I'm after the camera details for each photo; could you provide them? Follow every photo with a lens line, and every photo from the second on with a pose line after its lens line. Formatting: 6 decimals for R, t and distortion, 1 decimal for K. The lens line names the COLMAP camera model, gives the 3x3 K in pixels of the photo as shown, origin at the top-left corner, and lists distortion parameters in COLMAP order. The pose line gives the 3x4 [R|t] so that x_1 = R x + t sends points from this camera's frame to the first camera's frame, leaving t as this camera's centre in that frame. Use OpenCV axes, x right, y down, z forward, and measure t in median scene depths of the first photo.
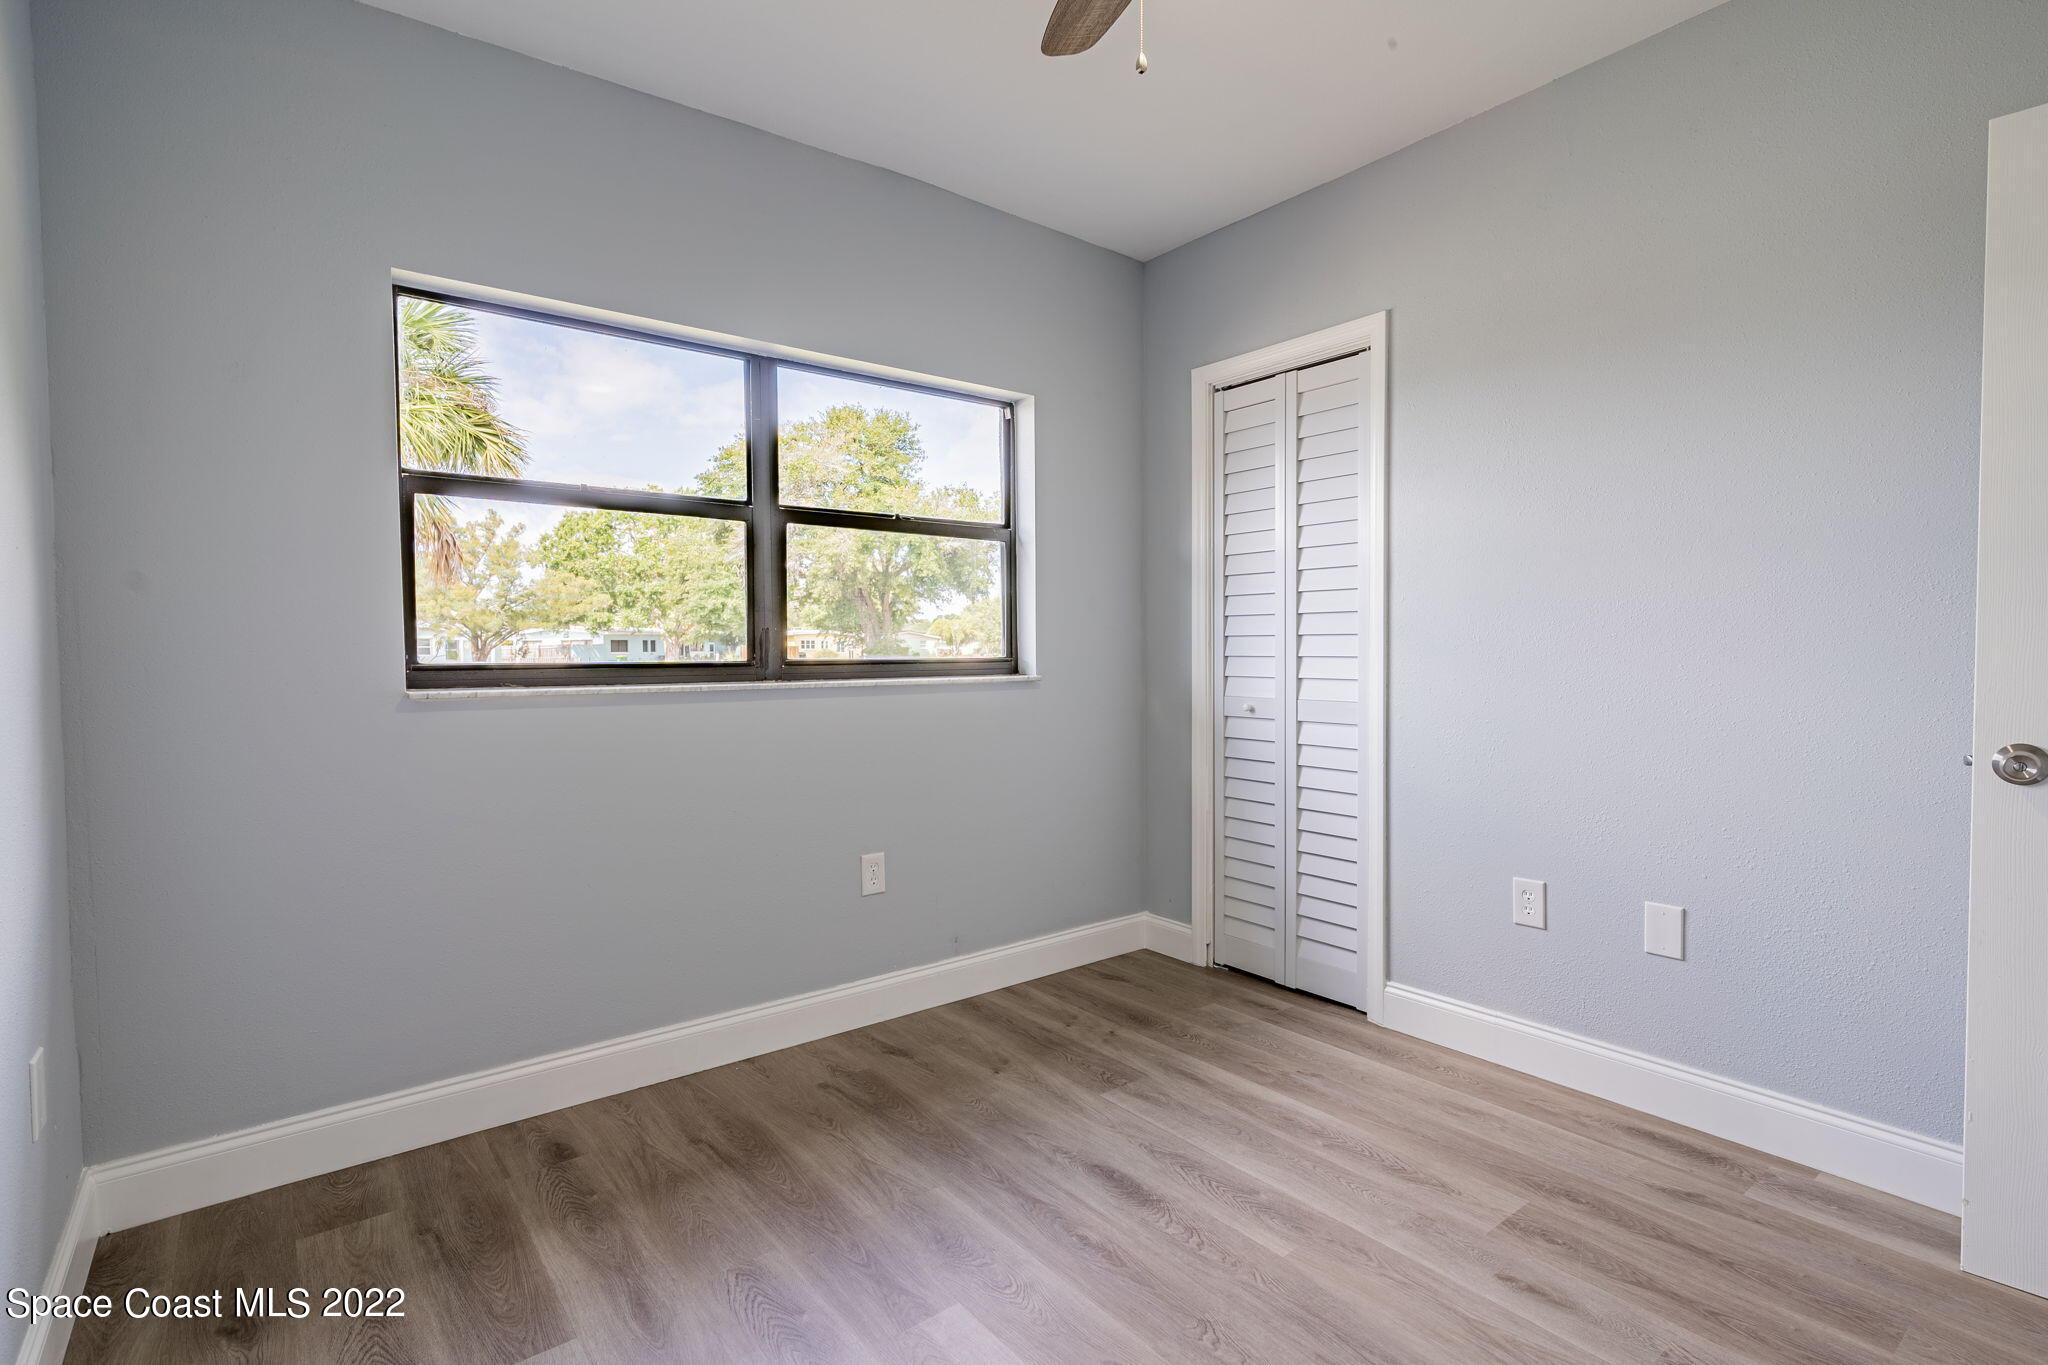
lens RADIAL K [[971.7, 0, 1030.8], [0, 971.7, 676.6], [0, 0, 1]] dist [0.003681, 0.001173]
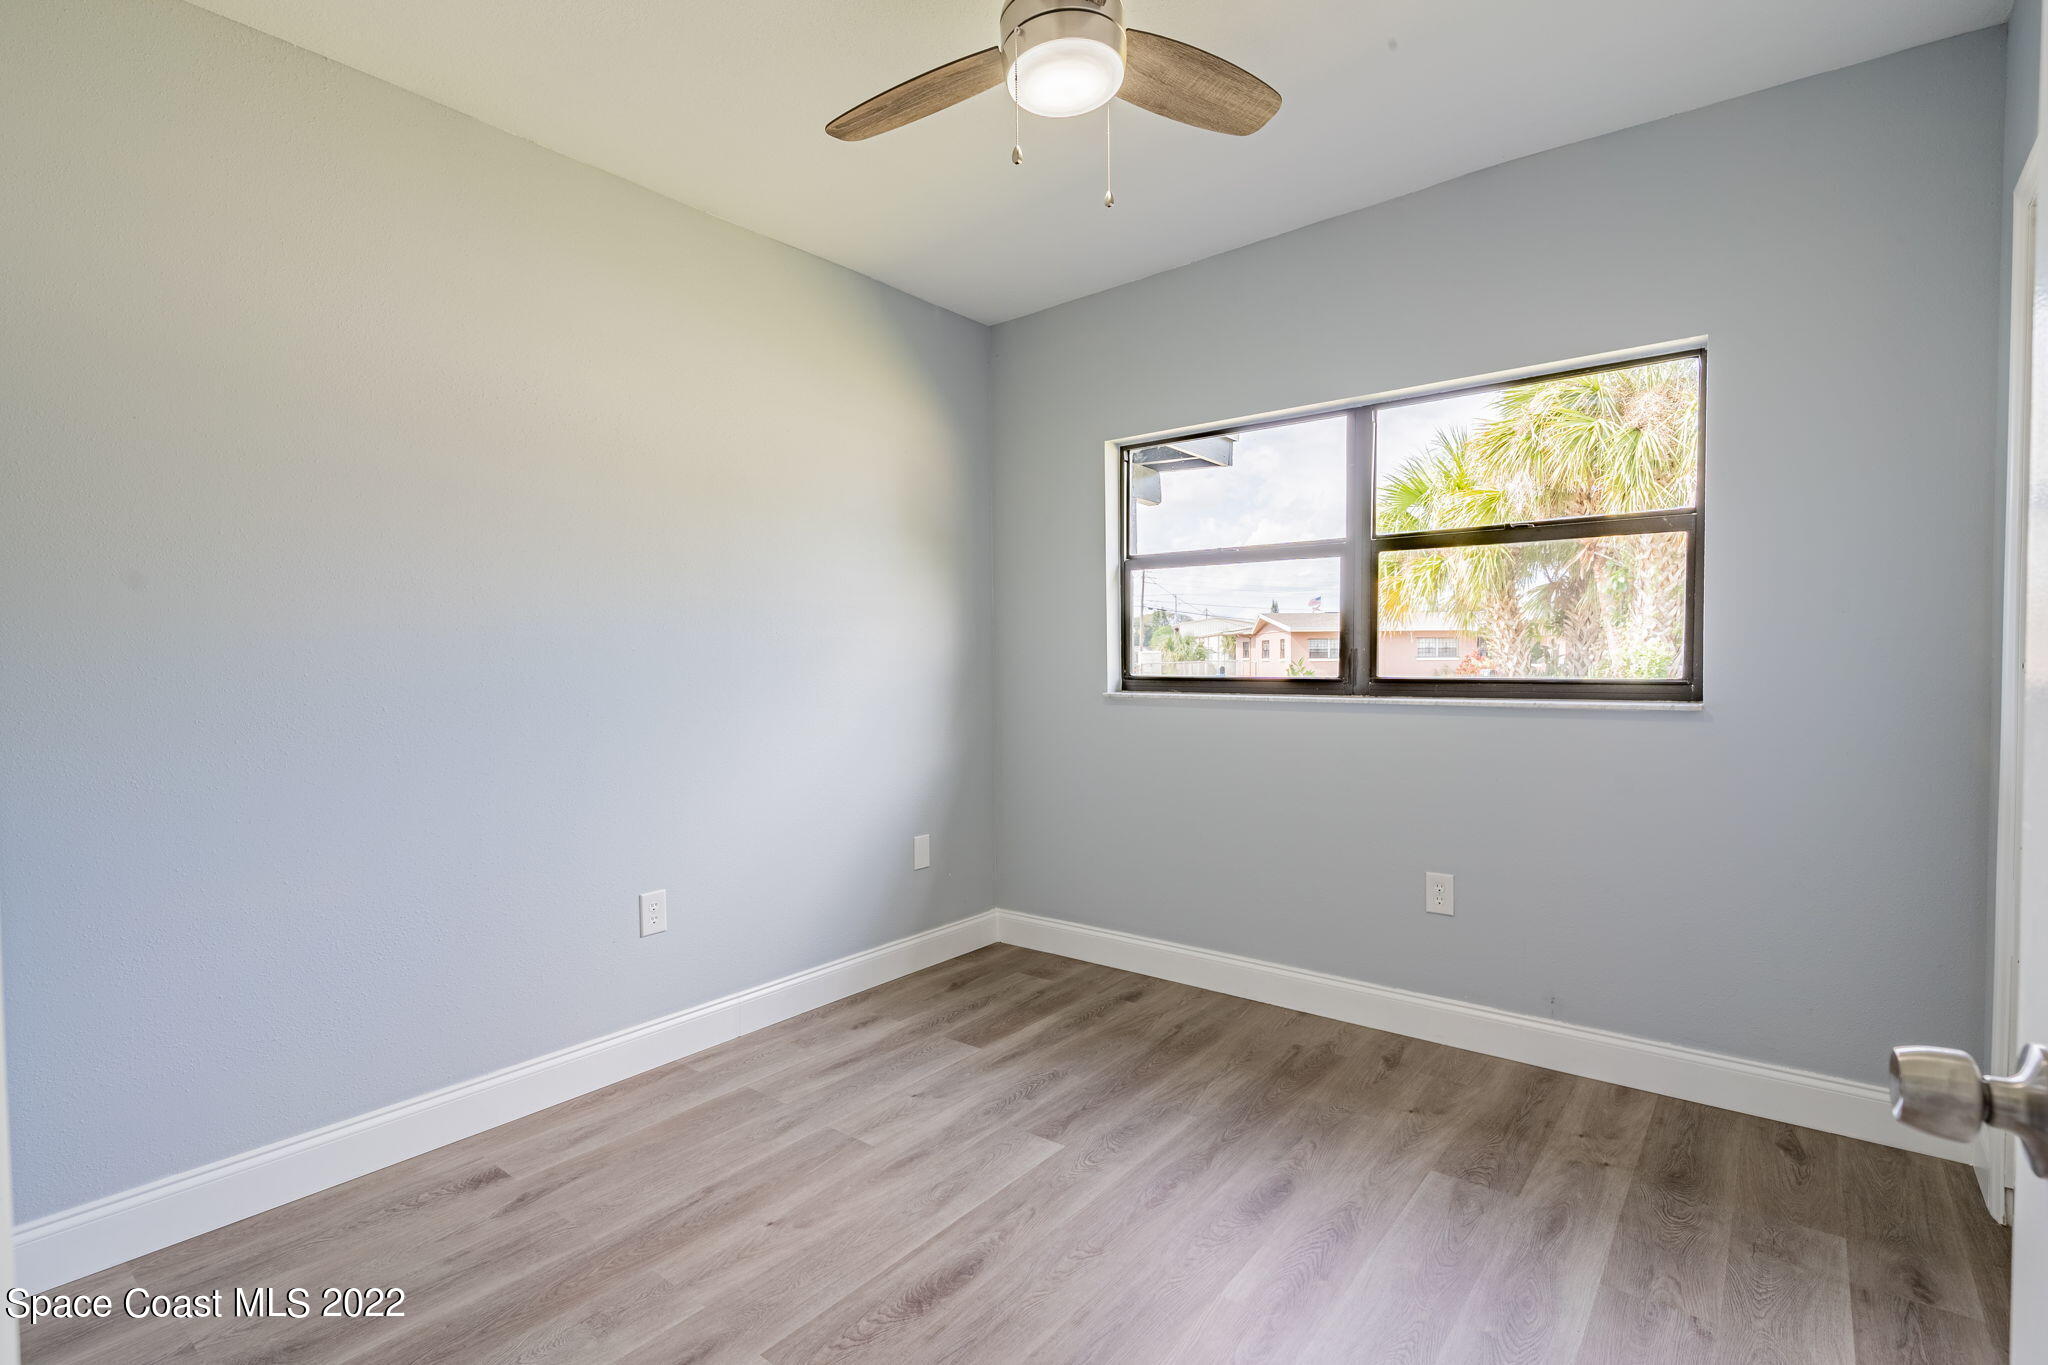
lens RADIAL K [[971.7, 0, 1028.1], [0, 971.7, 696.1], [0, 0, 1]] dist [0.003681, 0.001173]
pose [[0.233632, 0.037321, -0.971608, 0.756779], [-0.027148, 0.999124, 0.031850, -0.021170], [0.971946, 0.018936, 0.234441, 0.381914]]
